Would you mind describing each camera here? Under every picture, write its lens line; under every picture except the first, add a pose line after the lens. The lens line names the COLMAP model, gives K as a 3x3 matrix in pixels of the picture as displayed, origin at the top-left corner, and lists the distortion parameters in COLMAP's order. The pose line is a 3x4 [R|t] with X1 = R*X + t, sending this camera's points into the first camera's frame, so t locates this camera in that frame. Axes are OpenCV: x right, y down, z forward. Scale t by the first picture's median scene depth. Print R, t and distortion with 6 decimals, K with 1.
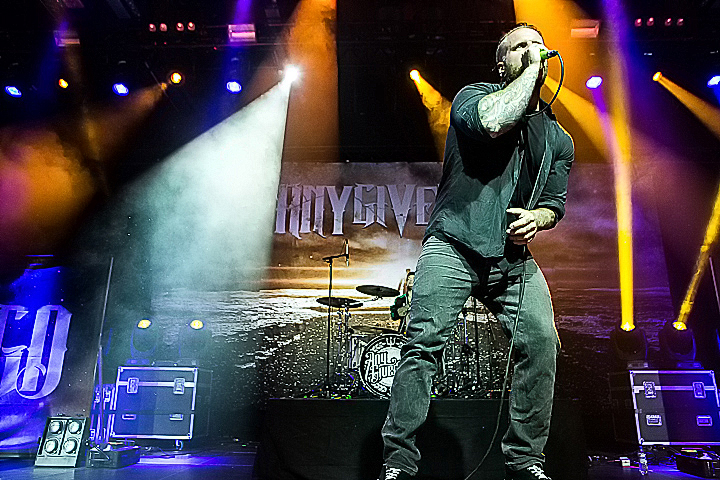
lens RADIAL K [[506.9, 0, 360.0], [0, 506.9, 240.0], [0, 0, 1]] dist [-0.105192, 0.080832]
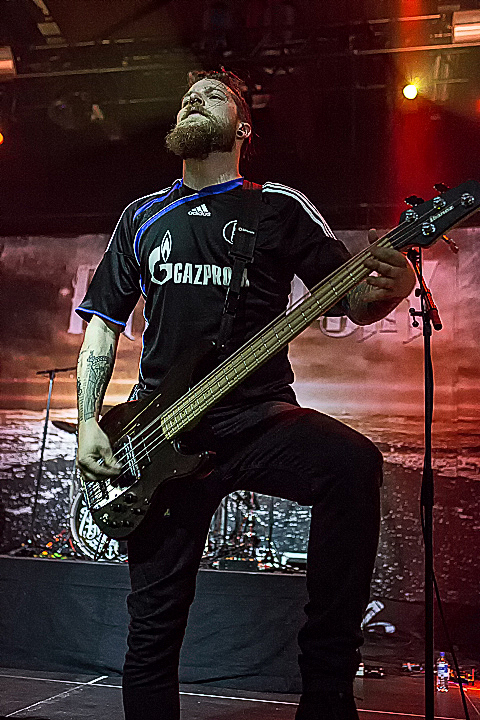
lens RADIAL K [[743.0, 0, 245.7], [0, 743.0, 349.5], [0, 0, 1]] dist [-0.045080, 0.020198]
pose [[0.988305, 0.006731, -0.152339, 0.267959], [-0.003432, 0.999754, 0.021908, -0.014532], [0.152449, -0.021129, 0.988085, -0.029613]]
